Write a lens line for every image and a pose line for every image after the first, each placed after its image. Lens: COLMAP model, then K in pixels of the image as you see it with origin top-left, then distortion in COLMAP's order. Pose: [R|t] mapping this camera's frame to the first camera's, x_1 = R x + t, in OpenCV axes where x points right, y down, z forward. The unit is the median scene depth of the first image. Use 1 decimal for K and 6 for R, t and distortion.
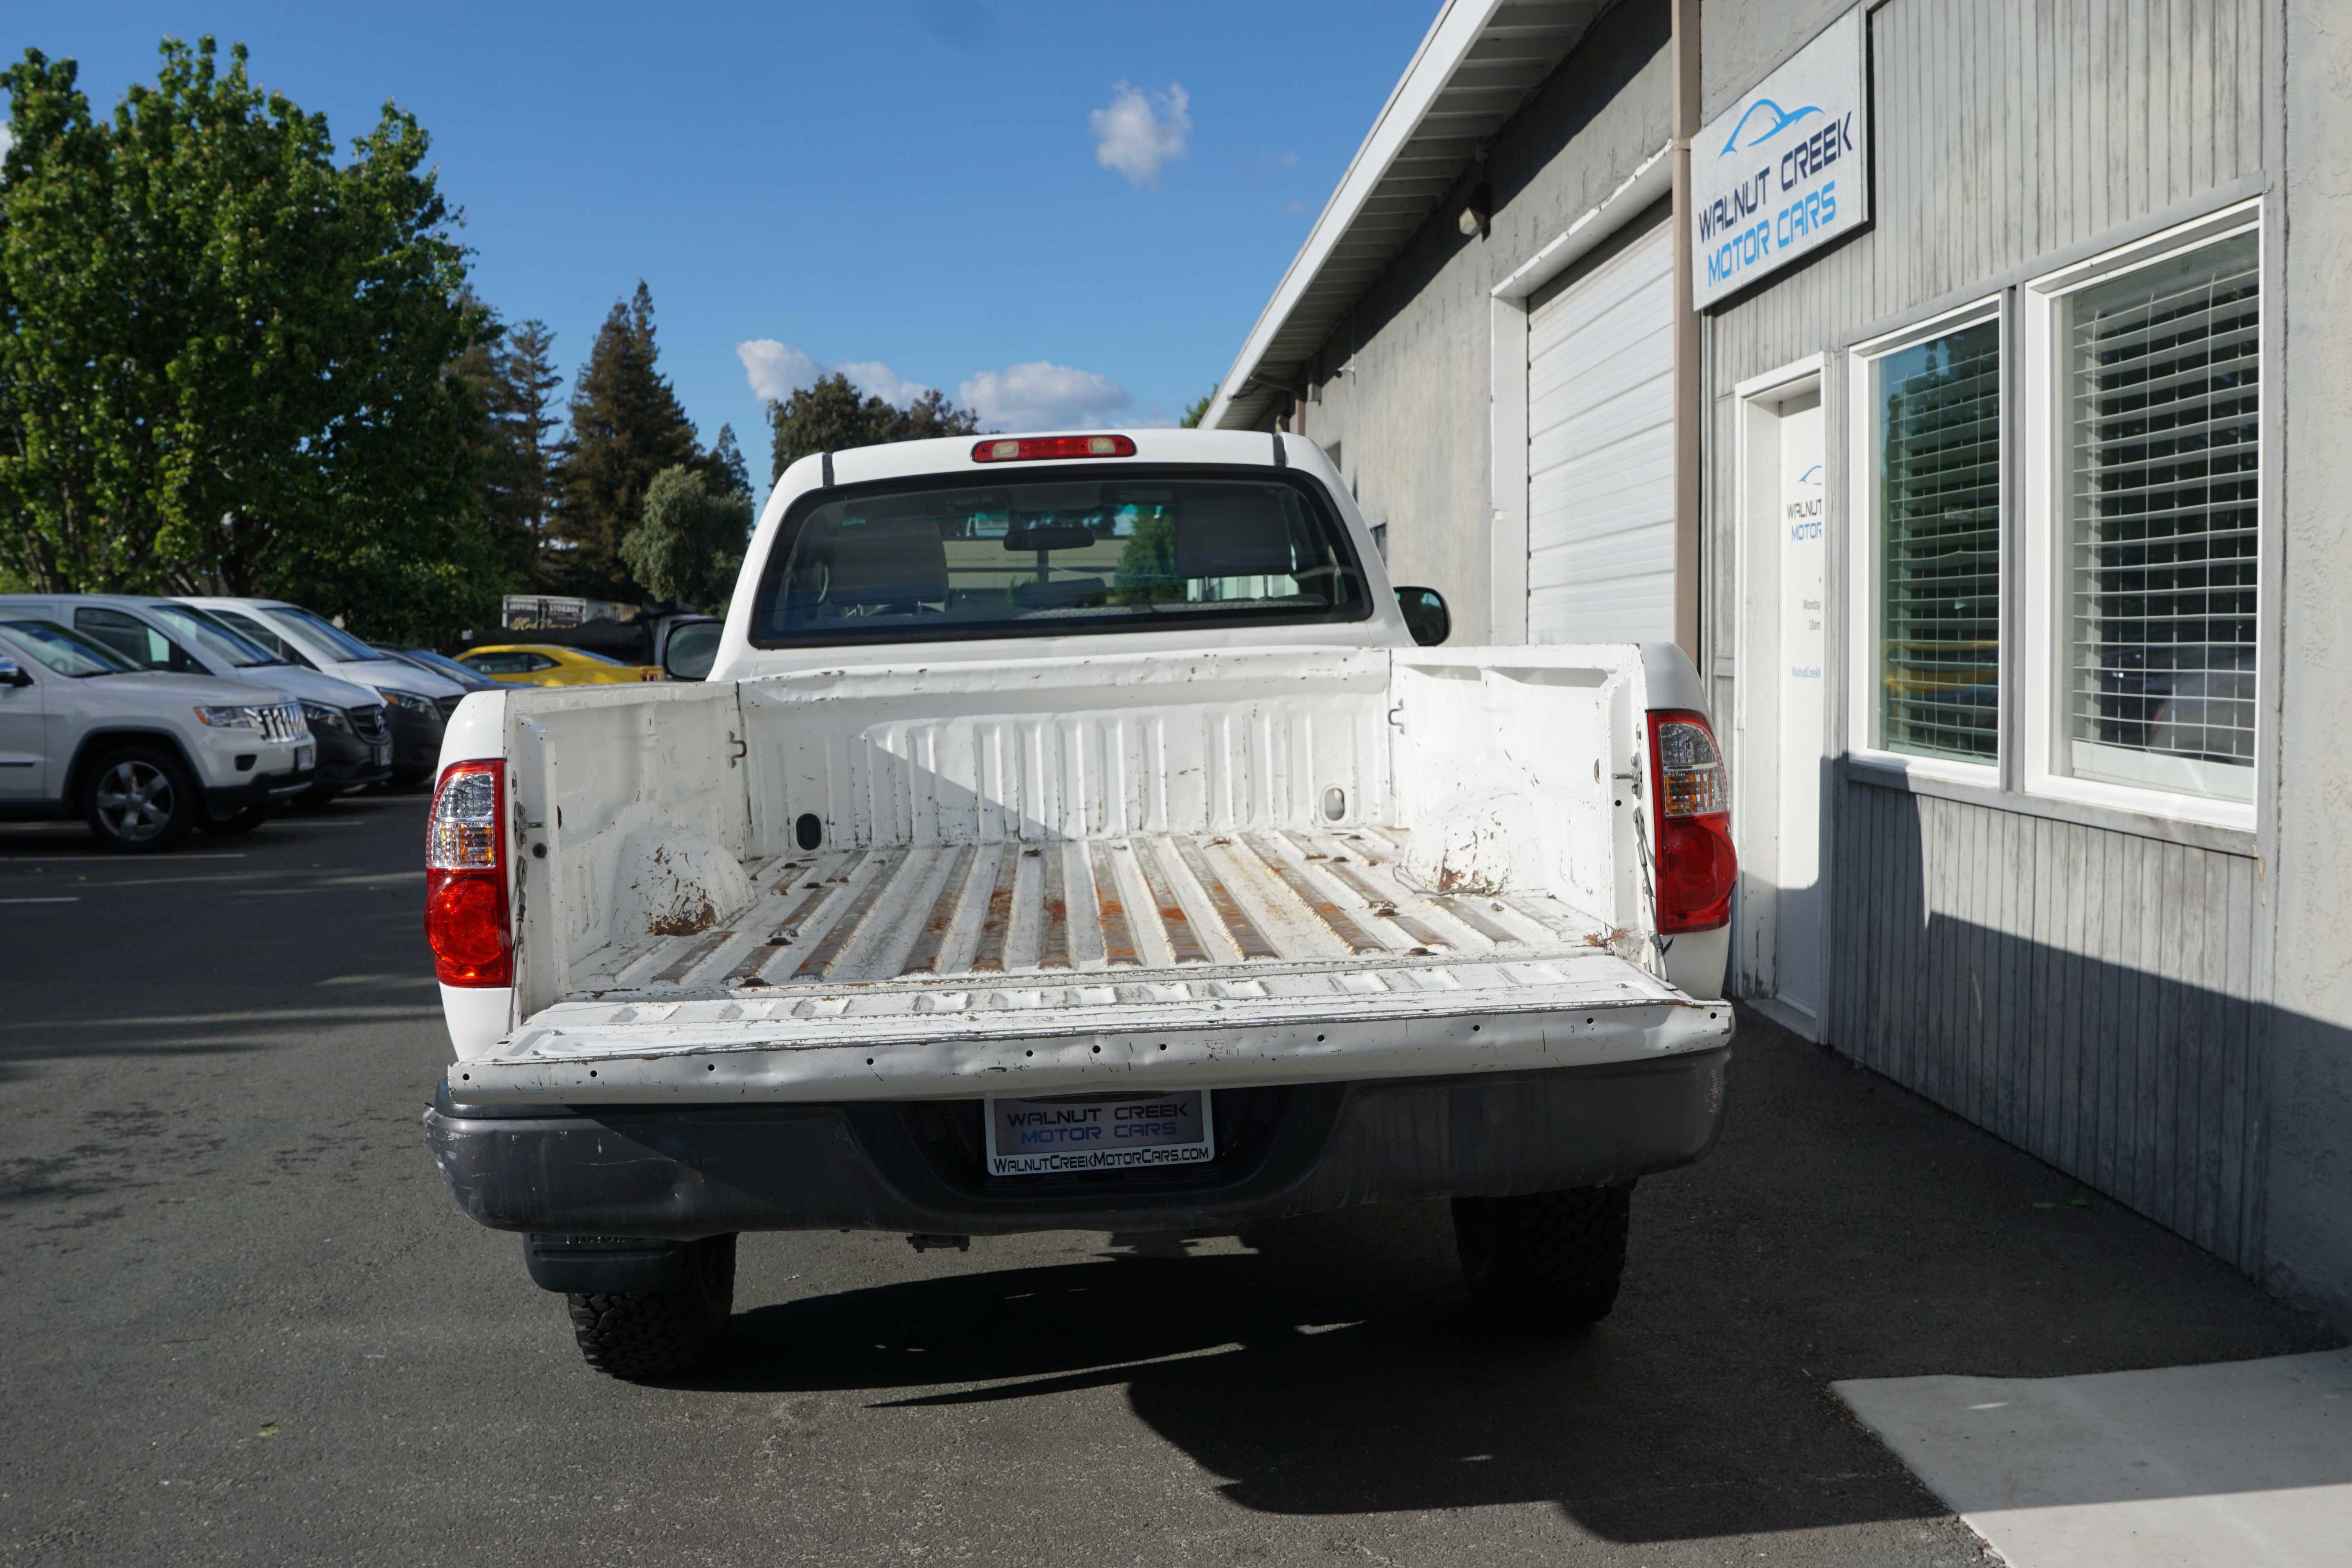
lens RADIAL K [[2473.1, 0, 1188.0], [0, 2473.1, 779.0], [0, 0, 1]] dist [-0.148826, 0.098321]
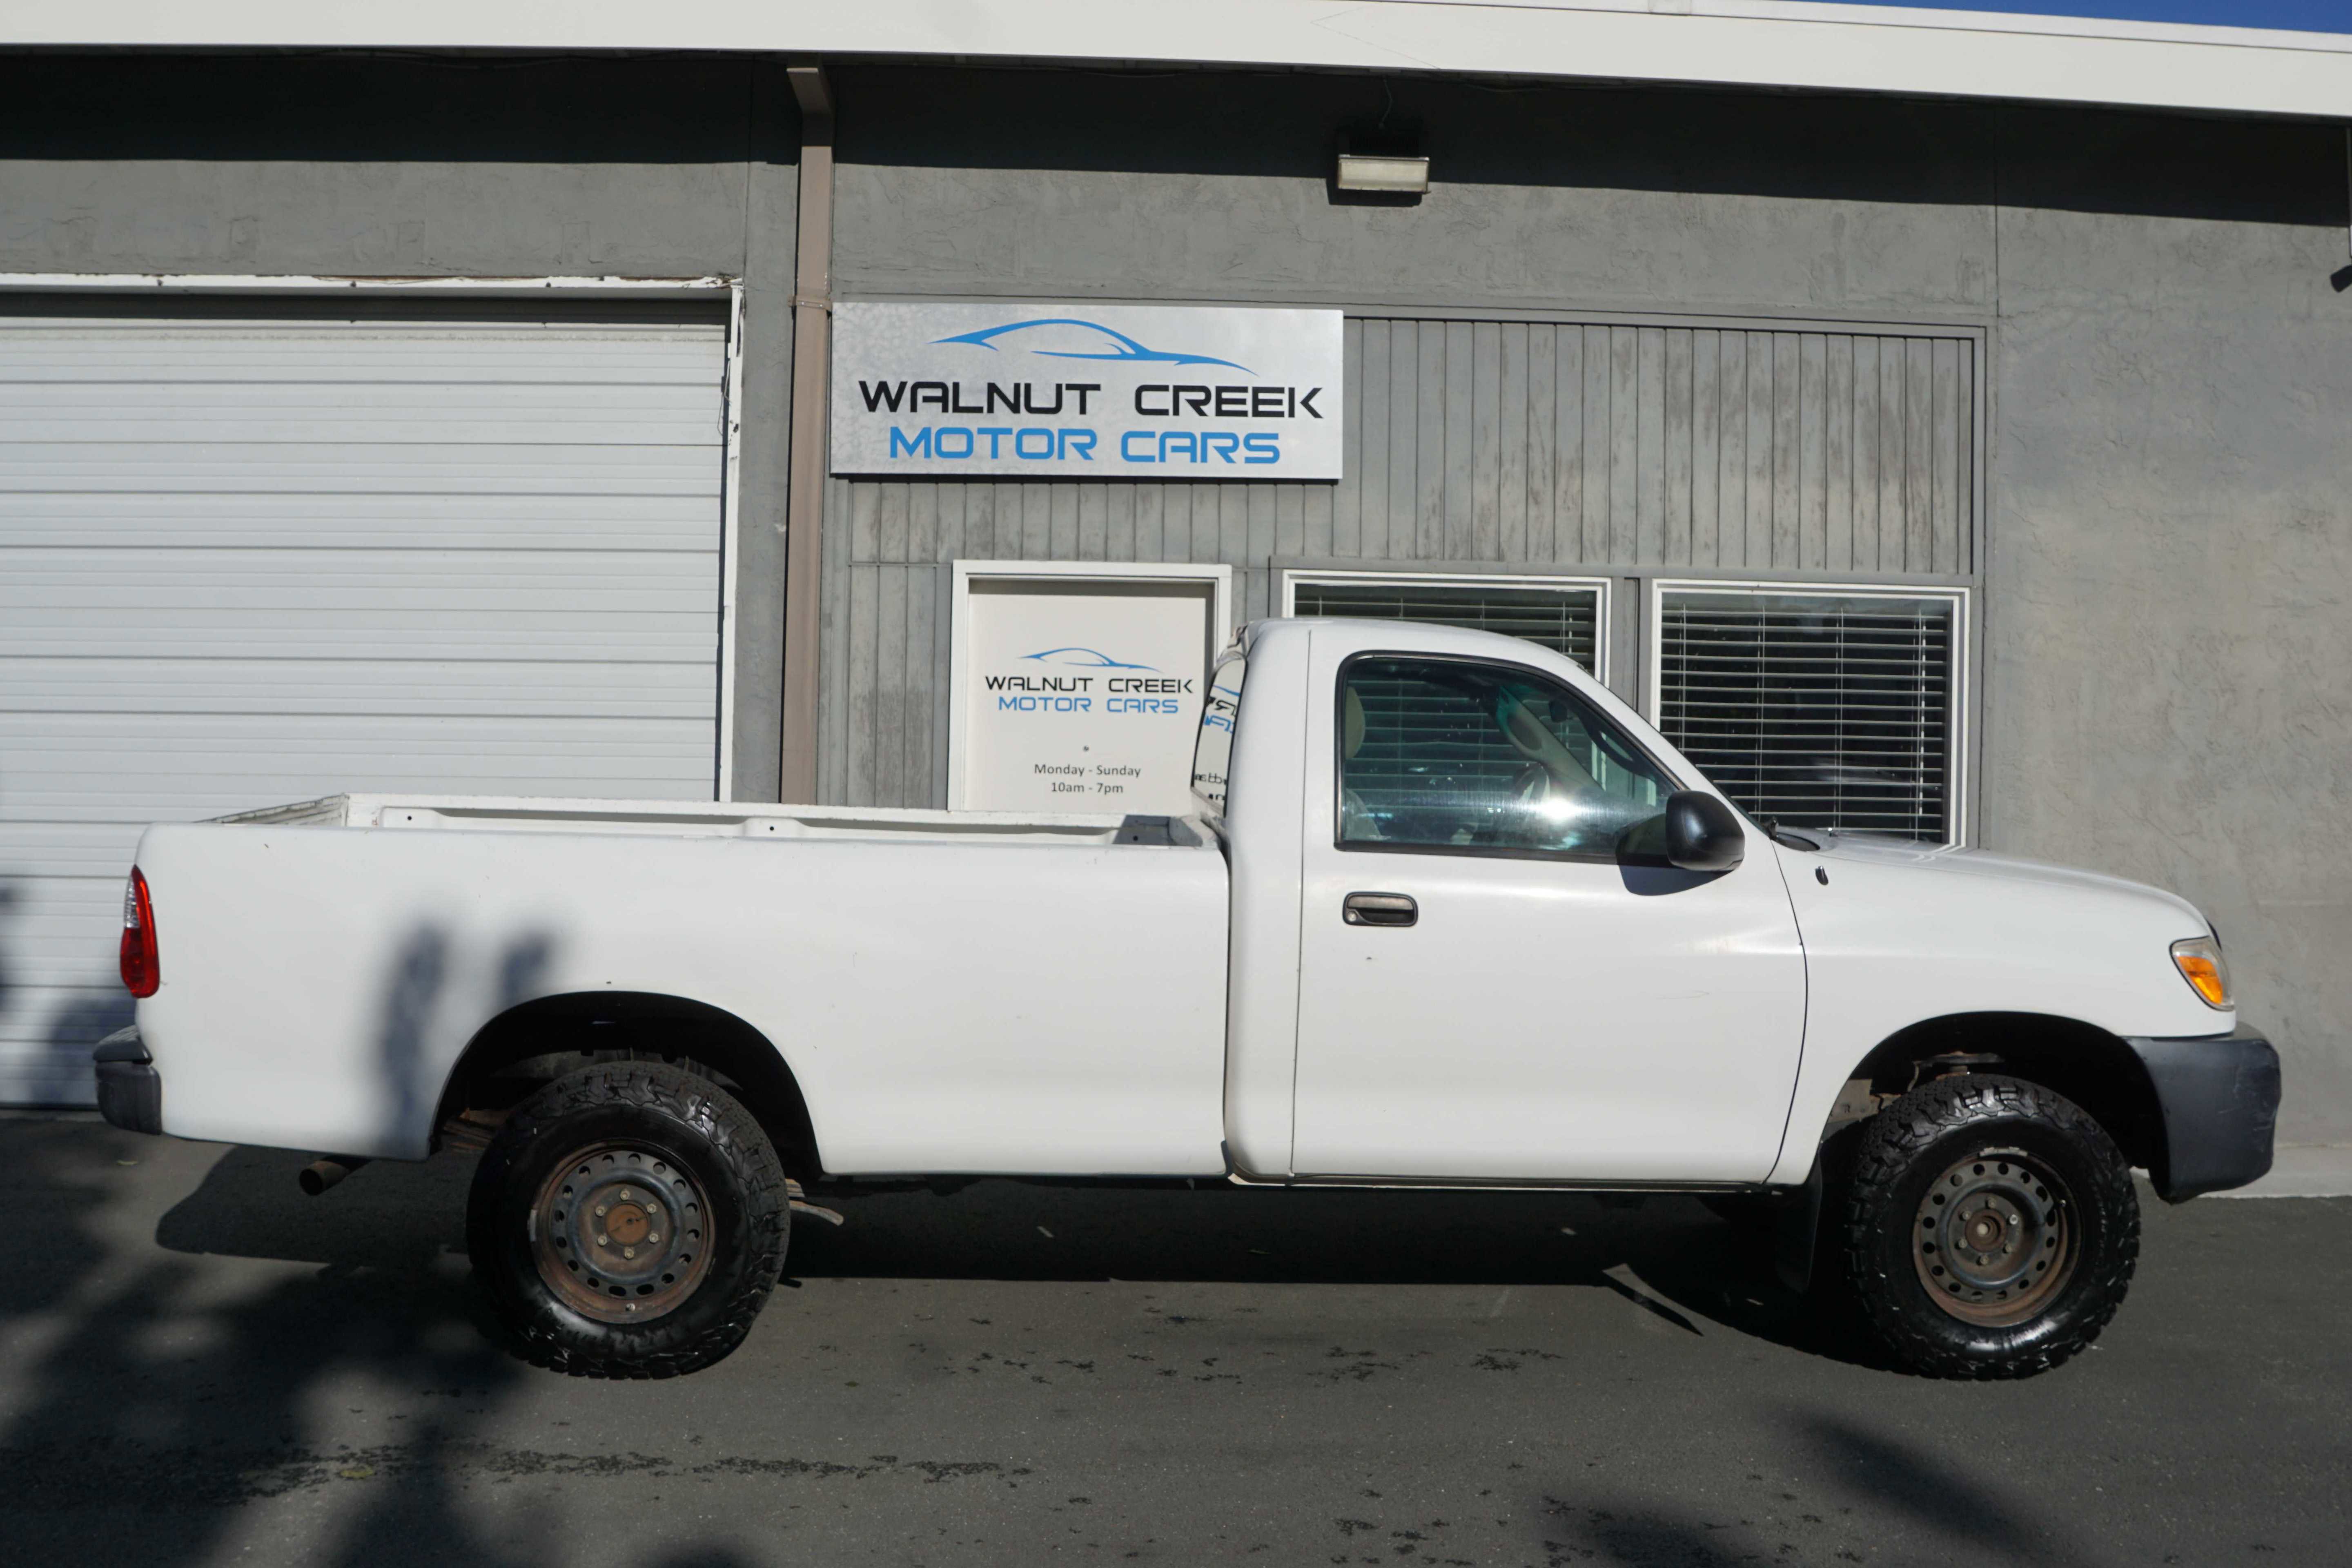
lens RADIAL K [[2473.1, 0, 1188.0], [0, 2473.1, 779.0], [0, 0, 1]] dist [-0.148826, 0.098321]
pose [[-0.002623, 0.003939, 0.999989, -1.070568], [0.041257, 0.999141, -0.003827, -0.072518], [-0.999145, 0.041246, -0.002784, 1.139762]]
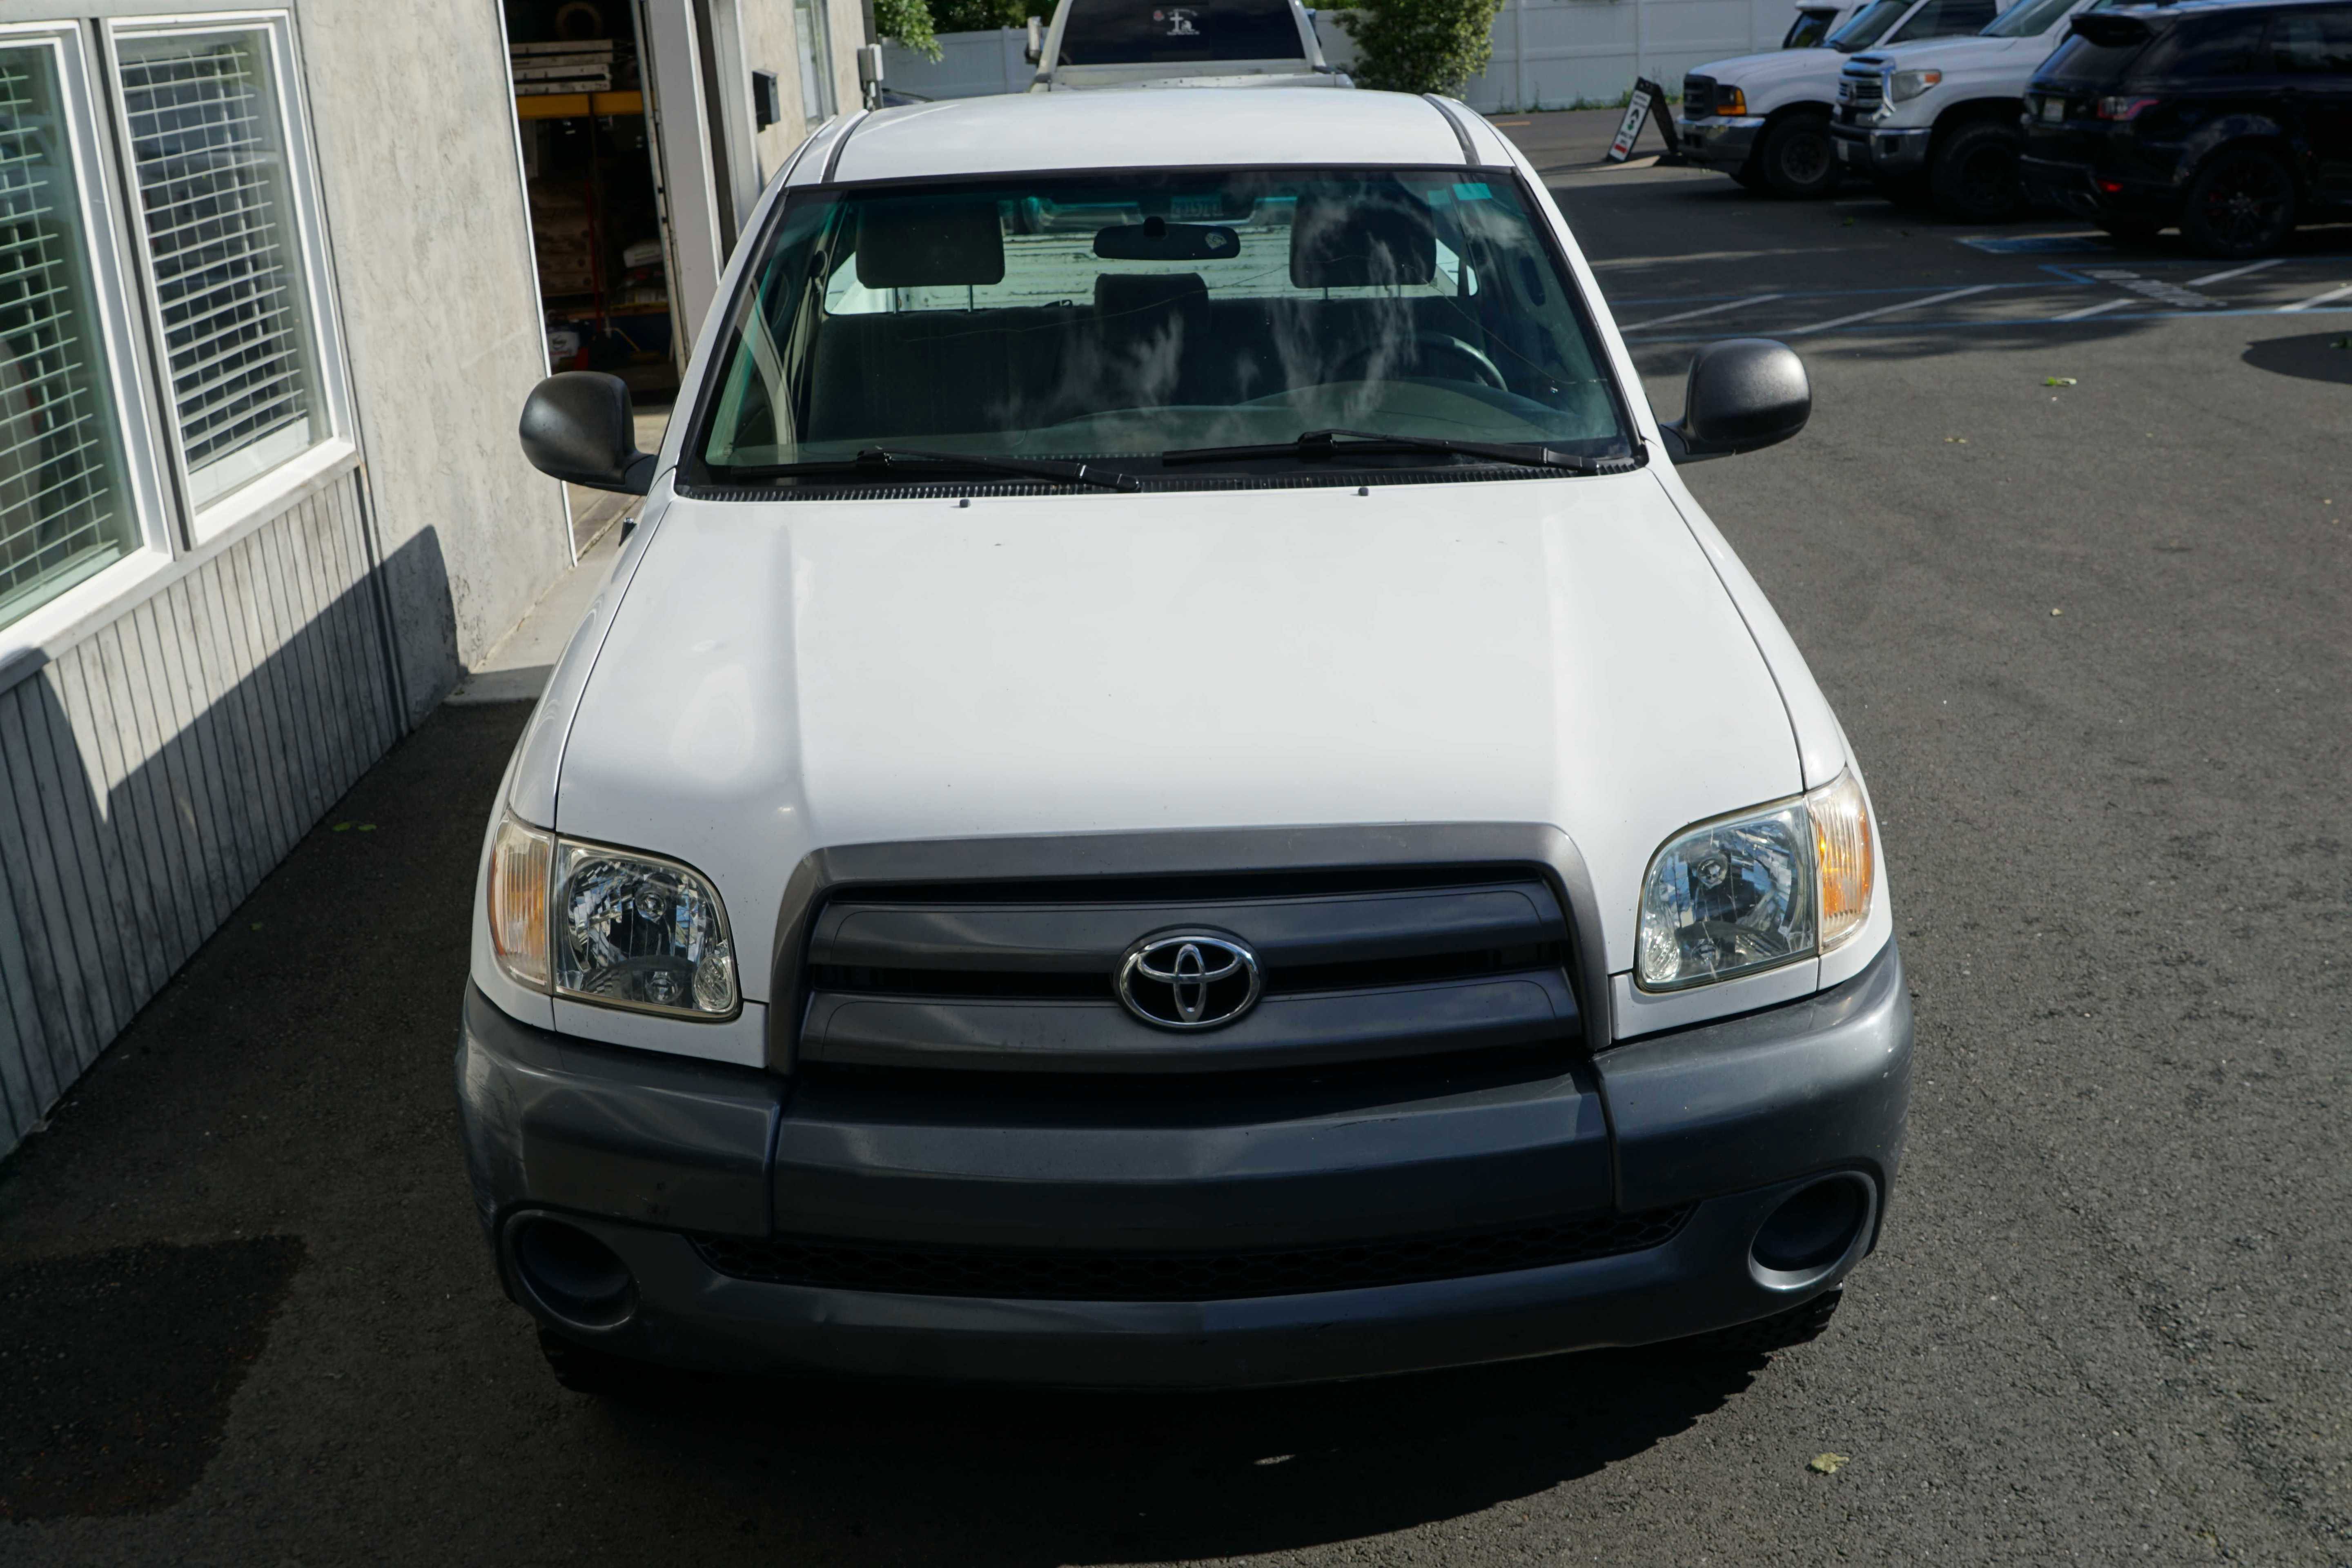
lens RADIAL K [[2472.1, 0, 1183.1], [0, 2472.1, 797.3], [0, 0, 1]] dist [-0.146655, 0.090171]
pose [[-0.997024, 0.057187, 0.051708, -0.088538], [0.072455, 0.924223, 0.374916, -0.209850], [-0.026349, 0.377546, -0.925616, 1.708758]]
